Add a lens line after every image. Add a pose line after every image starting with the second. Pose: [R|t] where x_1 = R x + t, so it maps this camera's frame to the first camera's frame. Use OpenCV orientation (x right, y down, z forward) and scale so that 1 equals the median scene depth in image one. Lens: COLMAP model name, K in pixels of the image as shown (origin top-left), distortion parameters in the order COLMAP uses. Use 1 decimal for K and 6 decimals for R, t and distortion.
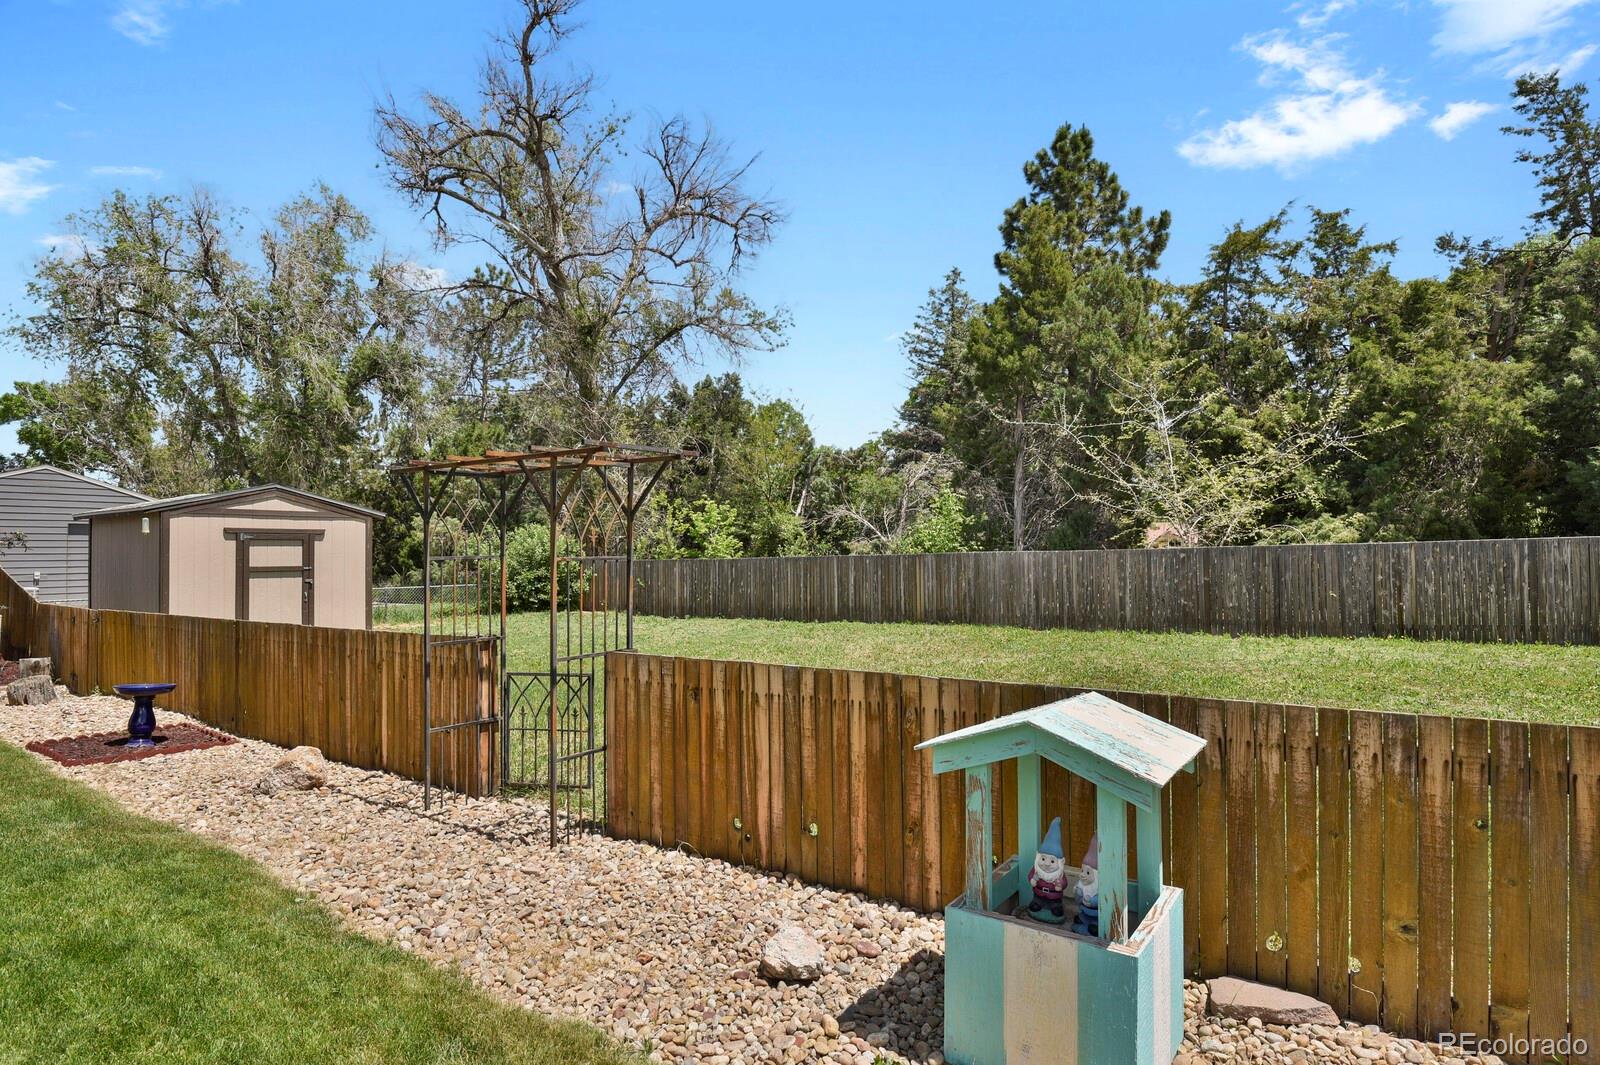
lens RADIAL K [[845.0, 0, 807.1], [0, 845.0, 536.1], [0, 0, 1]] dist [-0.023749, -0.003937]
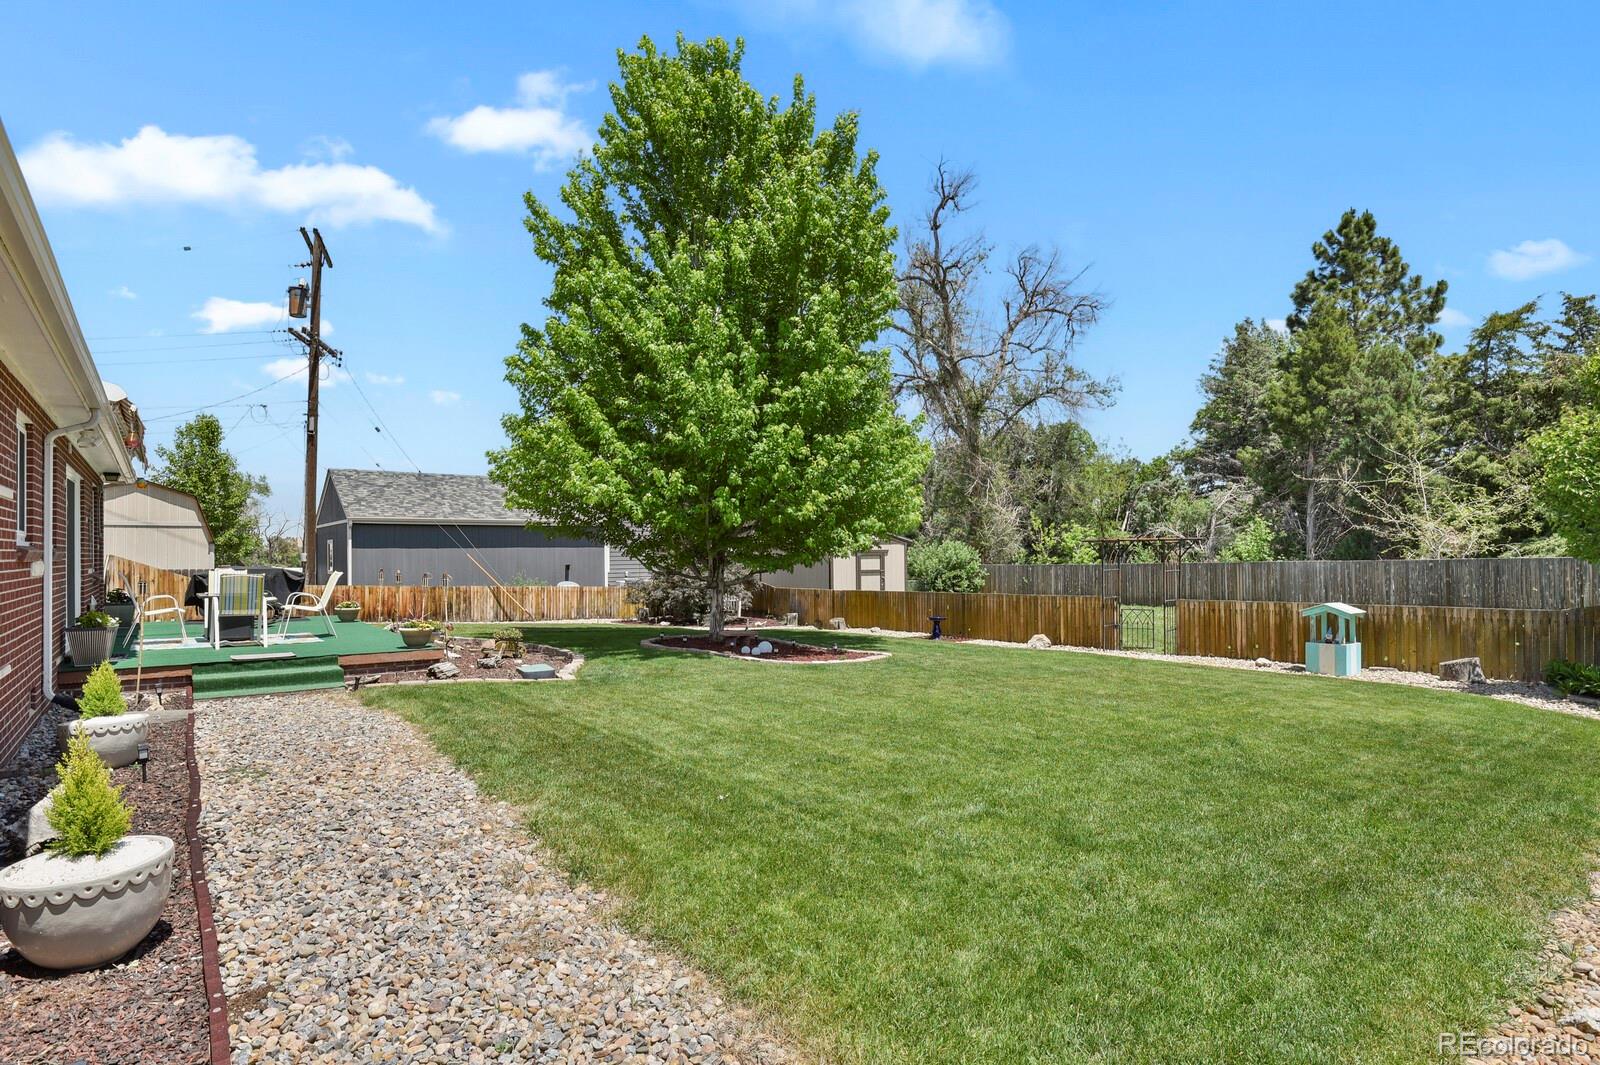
lens RADIAL K [[845.0, 0, 783.5], [0, 845.0, 544.0], [0, 0, 1]] dist [-0.023749, -0.003937]
pose [[0.952331, -0.005628, -0.305014, -0.139674], [0.008835, 0.999919, 0.009133, -0.024251], [0.304938, -0.011393, 0.952304, -0.514287]]
